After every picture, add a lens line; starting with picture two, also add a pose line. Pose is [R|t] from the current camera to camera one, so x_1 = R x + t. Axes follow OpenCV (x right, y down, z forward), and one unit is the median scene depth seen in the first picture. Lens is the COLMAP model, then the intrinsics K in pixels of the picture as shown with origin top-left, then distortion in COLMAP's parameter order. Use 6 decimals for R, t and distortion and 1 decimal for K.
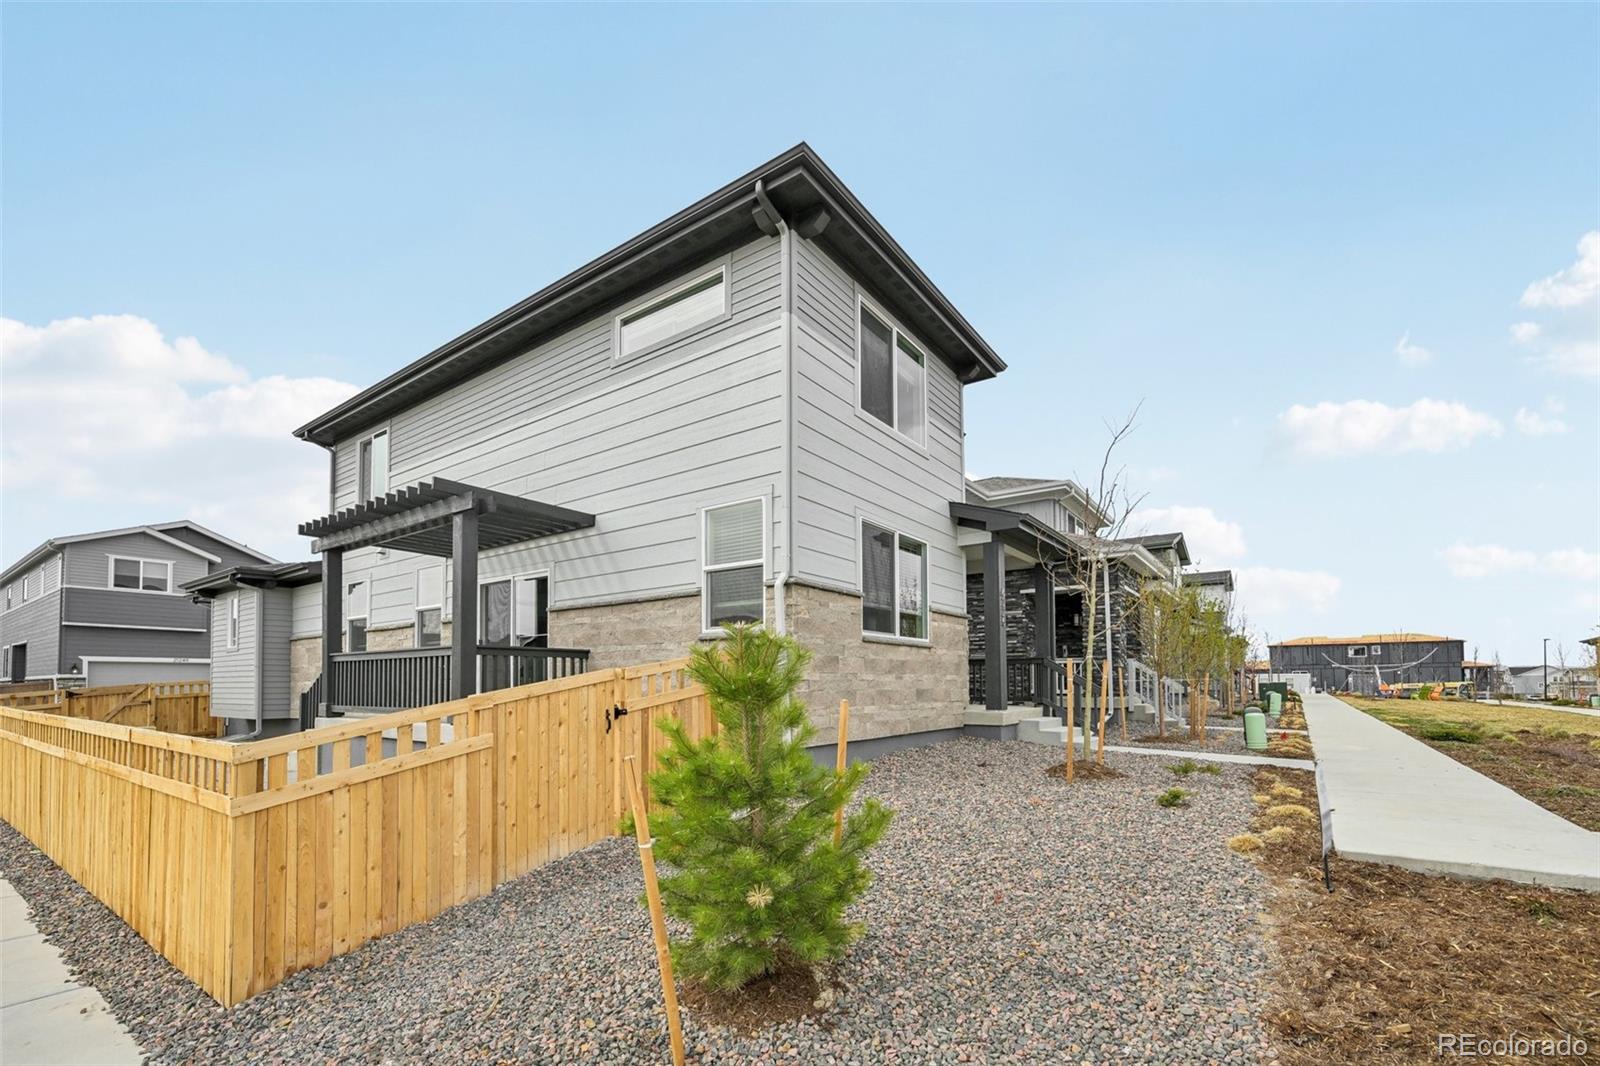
lens RADIAL K [[682.8, 0, 722.0], [0, 682.8, 536.3], [0, 0, 1]] dist [-0.000676, -0.000068]
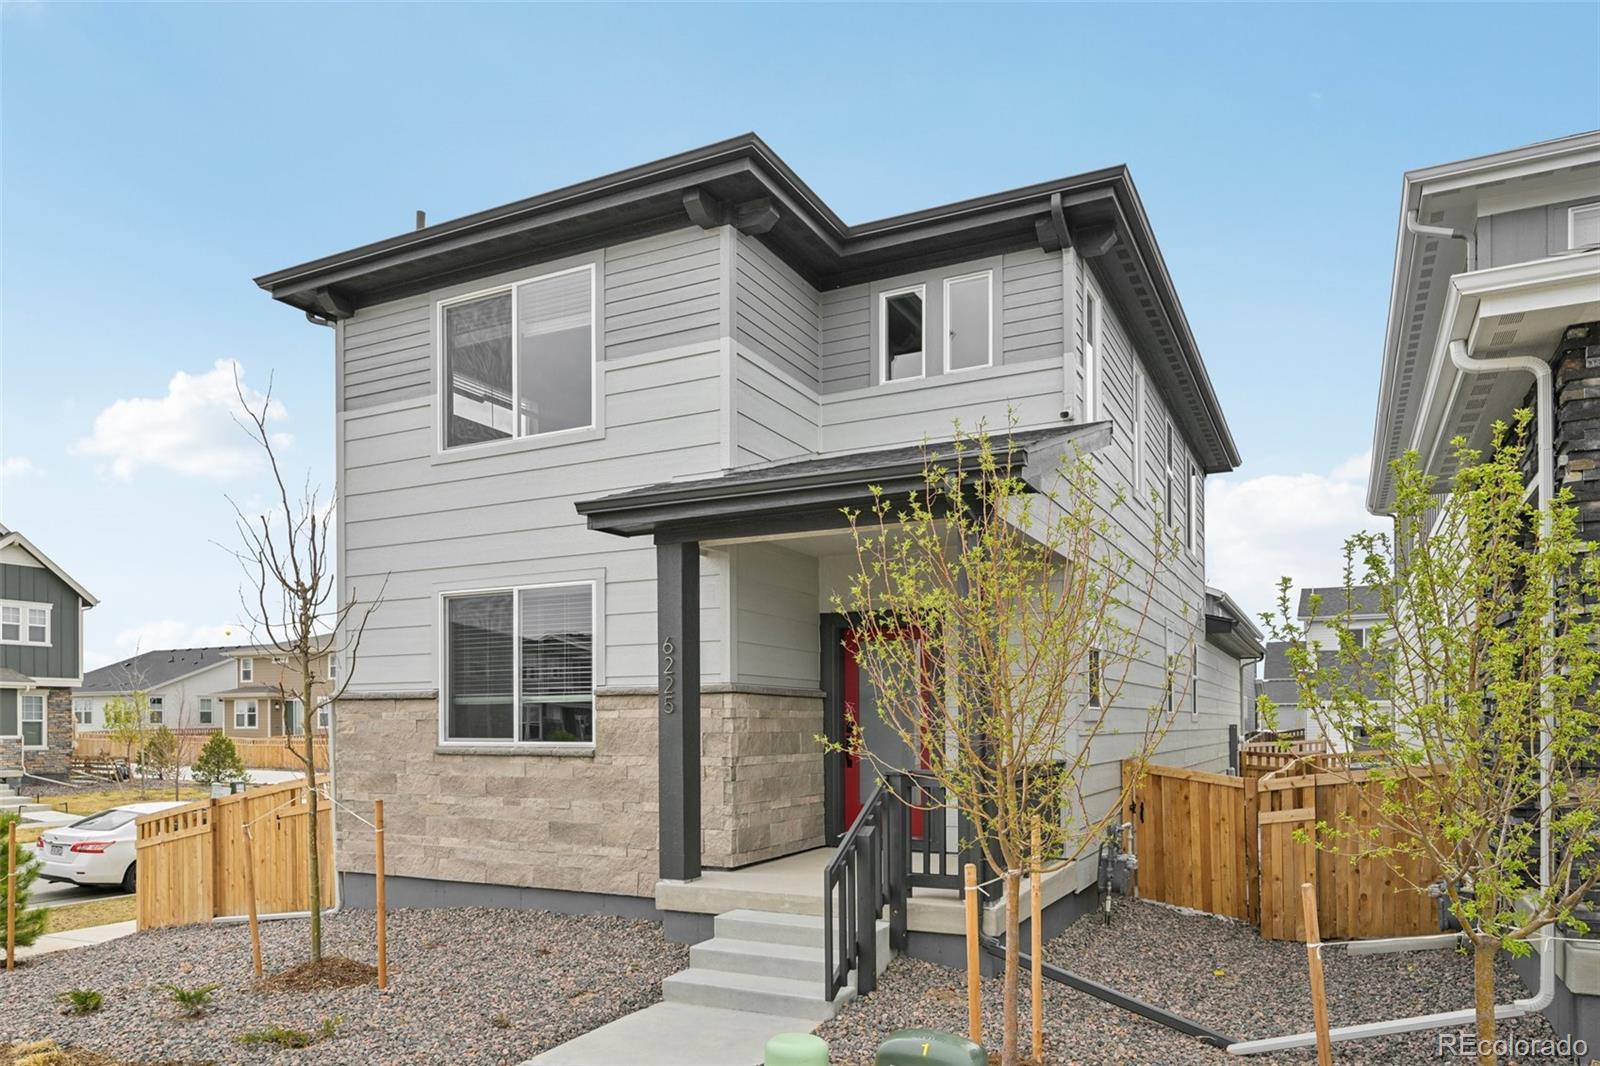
lens RADIAL K [[1030.1, 0, 822.8], [0, 1030.1, 530.2], [0, 0, 1]] dist [-0.002466, -0.001757]
pose [[0.214868, -0.179028, -0.960094, 1.463046], [0.215936, 0.967434, -0.132070, 0.154157], [0.952472, -0.178941, 0.246529, 1.156714]]
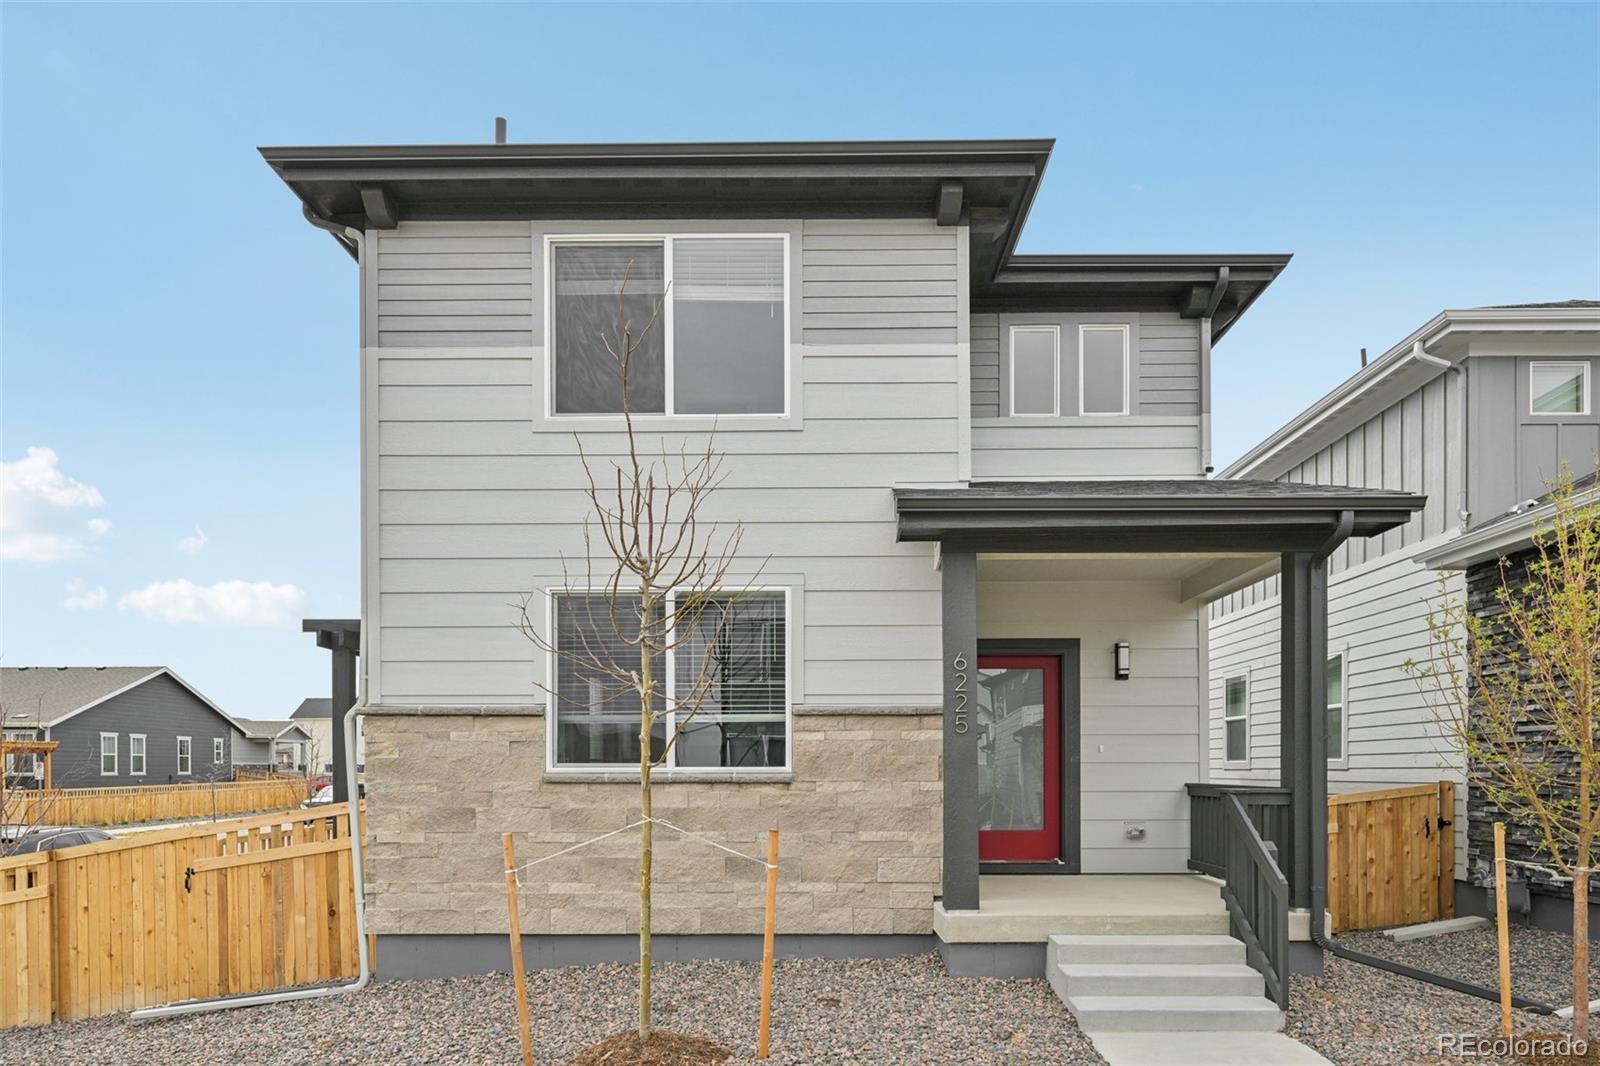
lens RADIAL K [[1008.3, 0, 800.9], [0, 1008.3, 593.8], [0, 0, 1]] dist [-0.004048, -0.001064]
pose [[0.612559, -0.132721, -0.779203, 1.105382], [0.171982, 0.984564, -0.032499, 0.049092], [0.771488, -0.114101, 0.625929, 0.597621]]
